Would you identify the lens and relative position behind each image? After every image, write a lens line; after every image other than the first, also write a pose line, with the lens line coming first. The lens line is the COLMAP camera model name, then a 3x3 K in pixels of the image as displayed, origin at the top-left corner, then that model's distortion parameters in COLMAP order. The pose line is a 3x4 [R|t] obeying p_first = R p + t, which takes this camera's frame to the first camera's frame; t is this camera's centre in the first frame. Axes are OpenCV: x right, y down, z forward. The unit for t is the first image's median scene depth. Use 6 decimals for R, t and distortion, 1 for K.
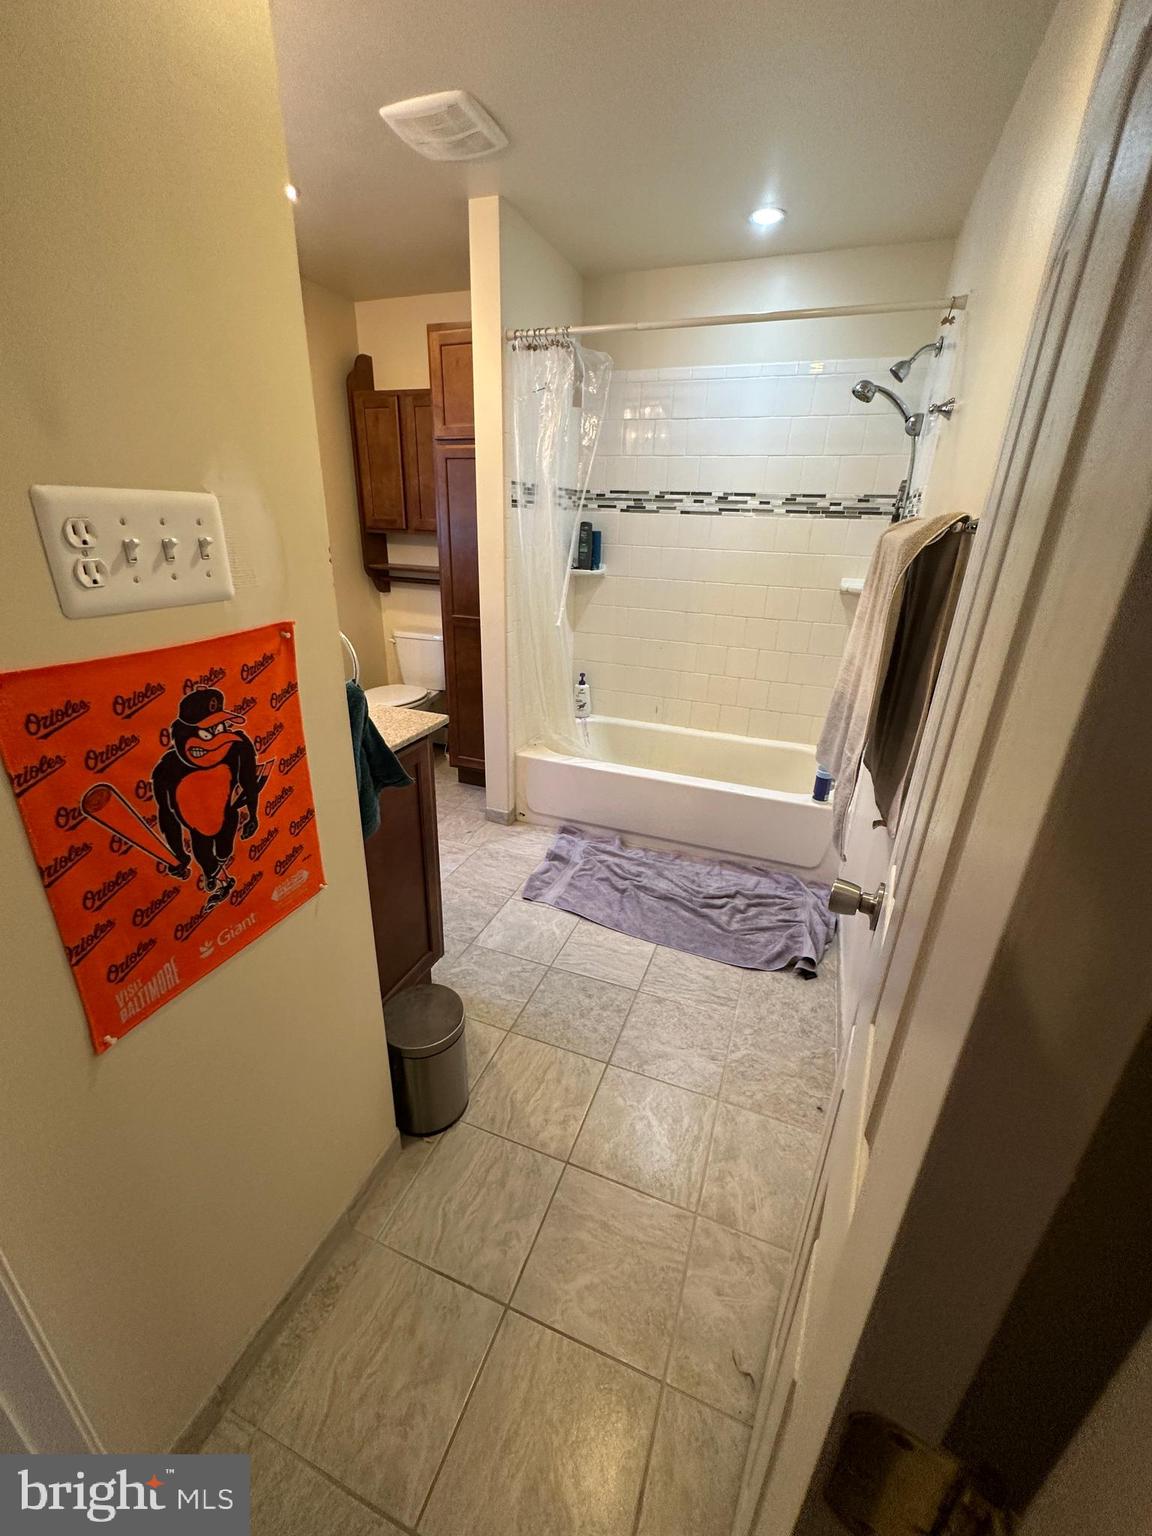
lens RADIAL K [[612.4, 0, 574.0], [0, 612.4, 761.0], [0, 0, 1]] dist [-0.001096, 0.000535]
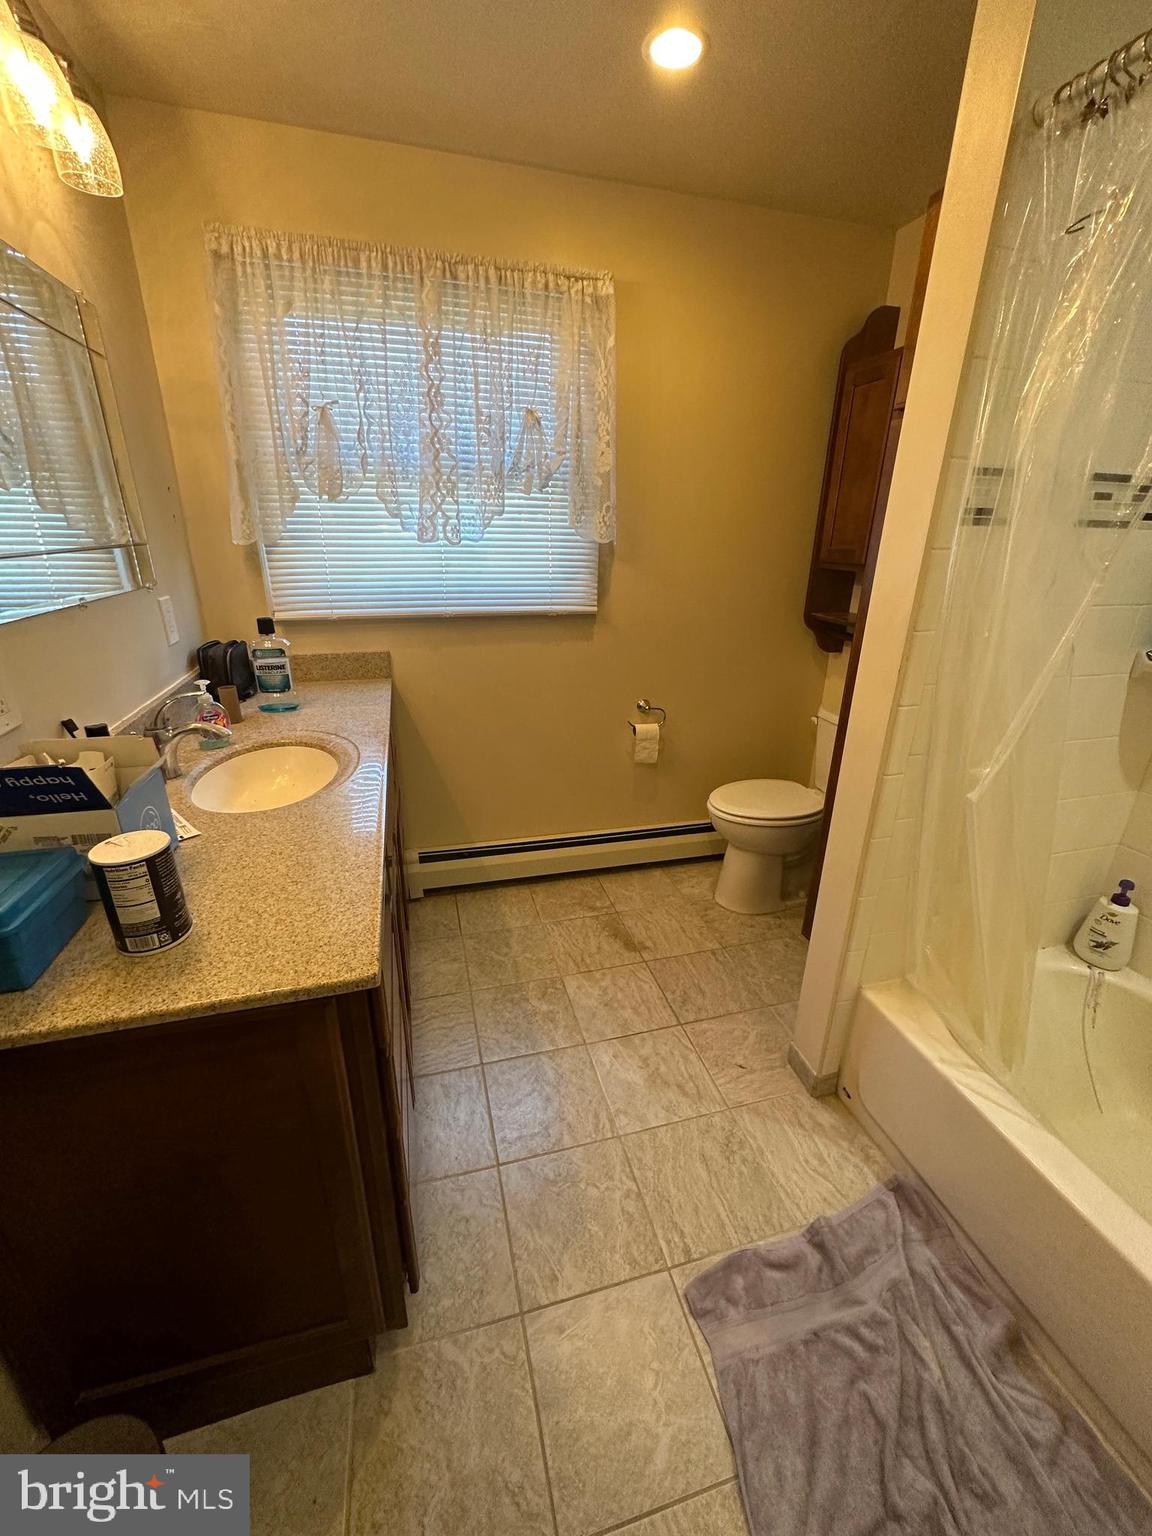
lens RADIAL K [[612.4, 0, 577.9], [0, 612.4, 765.6], [0, 0, 1]] dist [-0.001096, 0.000535]
pose [[0.598463, 0.270355, -0.754155, 0.105604], [-0.295459, 0.949467, 0.105909, -0.179984], [0.744678, 0.159439, 0.648100, 0.446481]]
